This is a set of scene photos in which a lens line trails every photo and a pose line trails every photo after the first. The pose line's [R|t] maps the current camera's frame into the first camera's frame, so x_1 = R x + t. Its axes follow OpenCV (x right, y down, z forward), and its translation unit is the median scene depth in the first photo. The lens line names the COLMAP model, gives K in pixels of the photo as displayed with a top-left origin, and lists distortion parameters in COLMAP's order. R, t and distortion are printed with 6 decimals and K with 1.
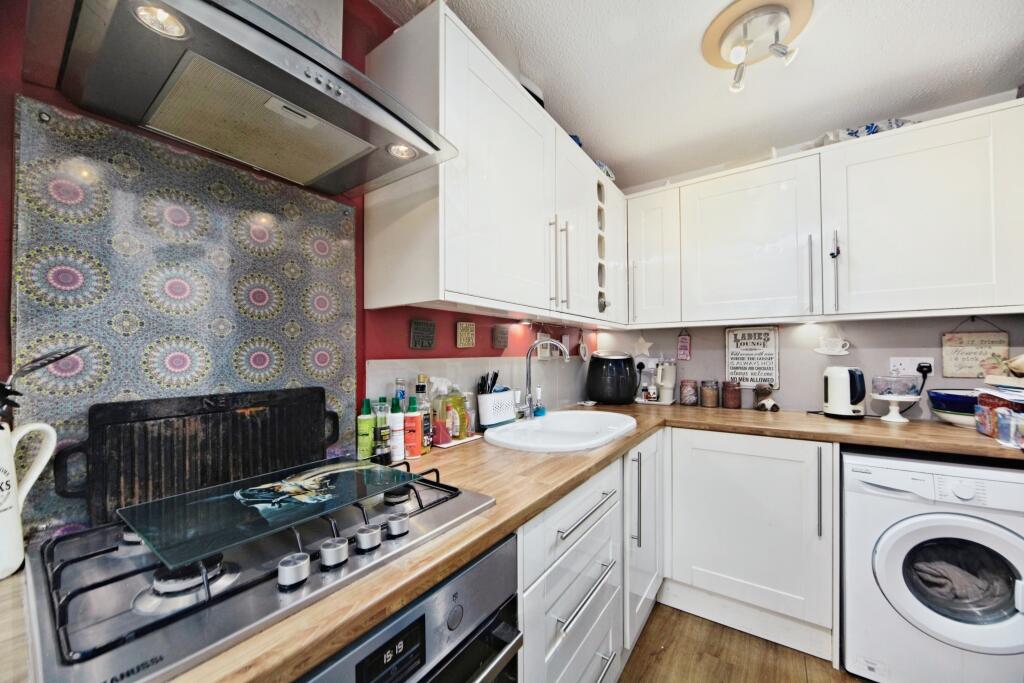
lens RADIAL K [[362.4, 0, 520.2], [0, 362.4, 345.5], [0, 0, 1]] dist [-0.016627, -0.000006]
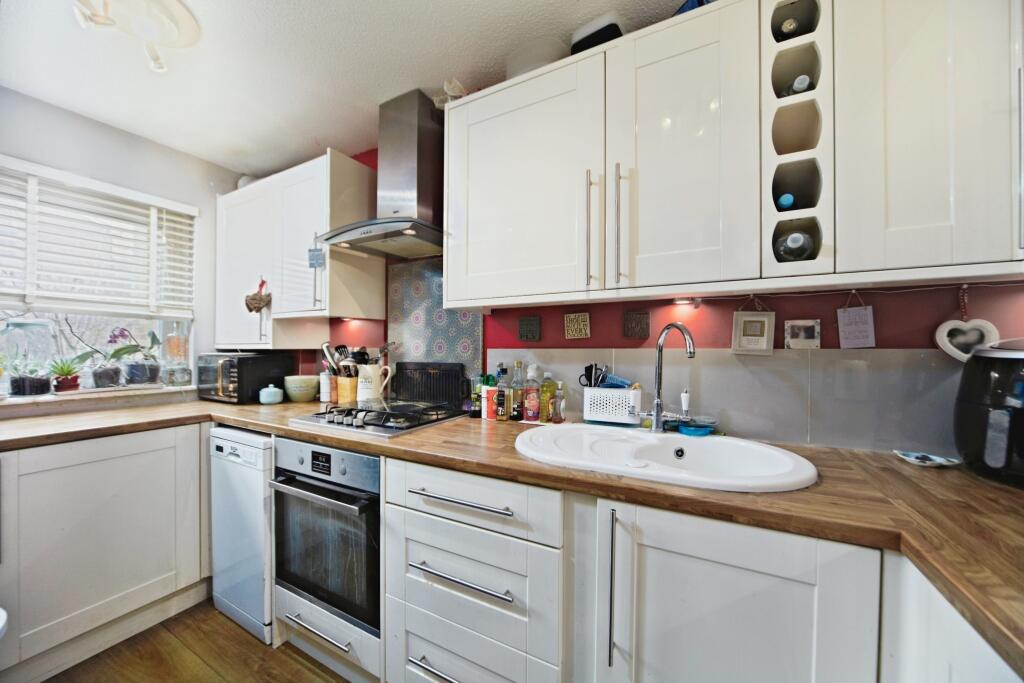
lens RADIAL K [[362.4, 0, 520.2], [0, 362.4, 345.5], [0, 0, 1]] dist [-0.016627, -0.000006]
pose [[0.131566, 0.002962, -0.991303, 1.164202], [0.022147, 0.999737, 0.005927, 0.022353], [0.991060, -0.022734, 0.131465, 1.001755]]
